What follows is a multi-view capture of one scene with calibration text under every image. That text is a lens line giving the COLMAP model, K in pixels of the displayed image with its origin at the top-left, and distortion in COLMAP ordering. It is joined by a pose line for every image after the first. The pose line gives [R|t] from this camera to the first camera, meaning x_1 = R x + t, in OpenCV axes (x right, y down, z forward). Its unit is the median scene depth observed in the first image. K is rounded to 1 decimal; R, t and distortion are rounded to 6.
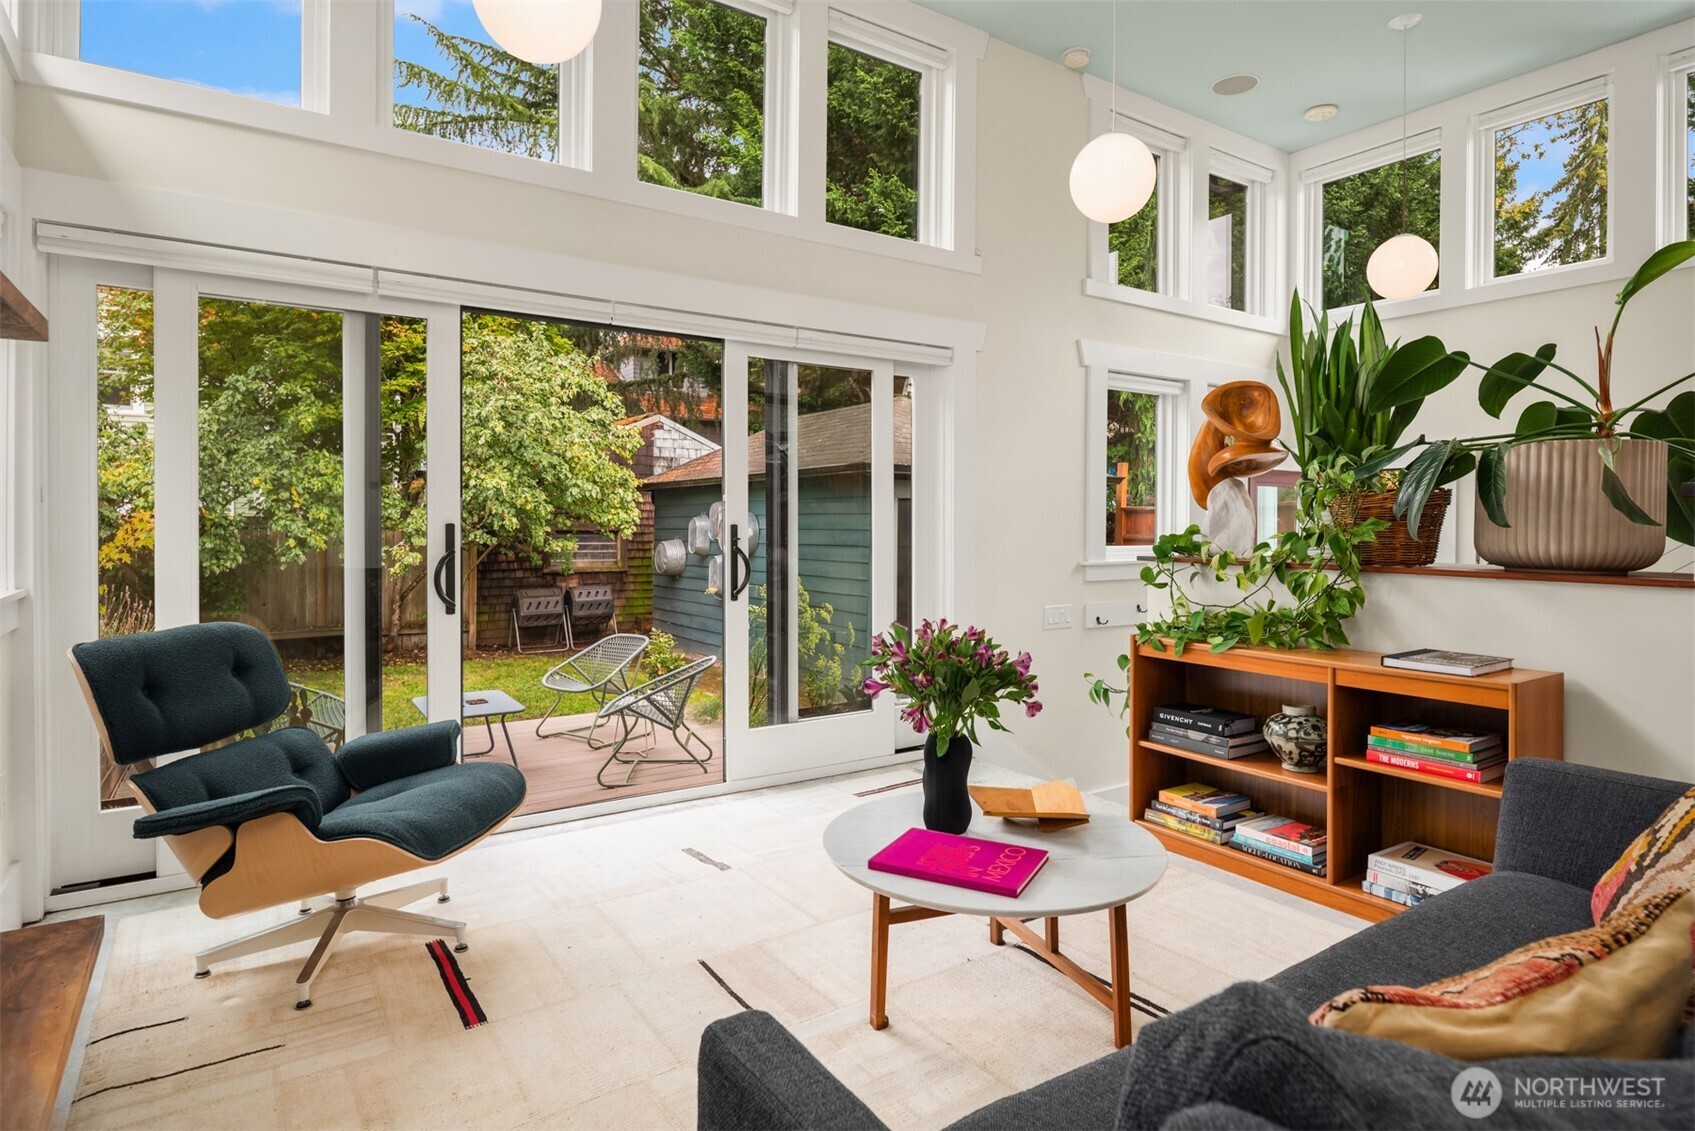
lens RADIAL K [[905.9, 0, 835.8], [0, 905.9, 544.8], [0, 0, 1]] dist [0.004729, -0.008381]
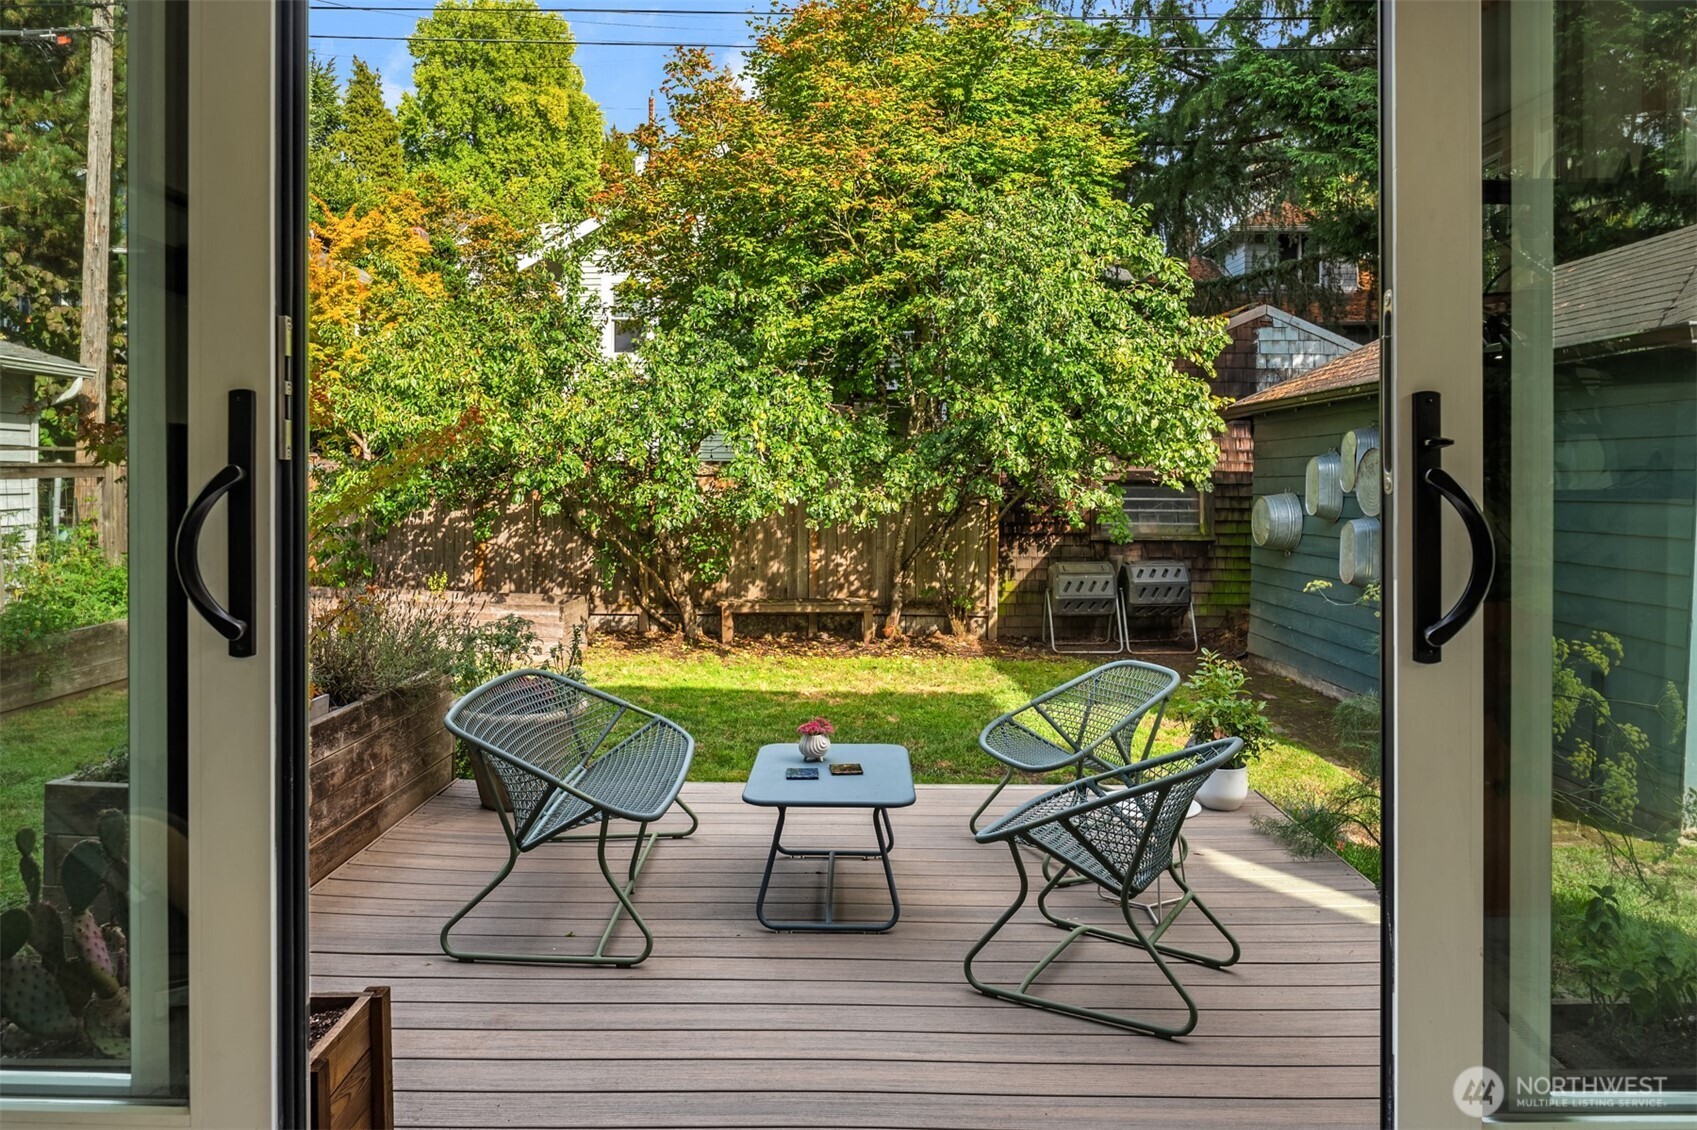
lens RADIAL K [[1106.6, 0, 830.9], [0, 1106.6, 498.2], [0, 0, 1]] dist [-0.004977, 0.001341]
pose [[0.831091, 0.008068, -0.556079, -0.014195], [-0.012105, 0.999920, -0.003585, 0.004976], [0.556005, 0.009711, 0.831122, 0.222289]]
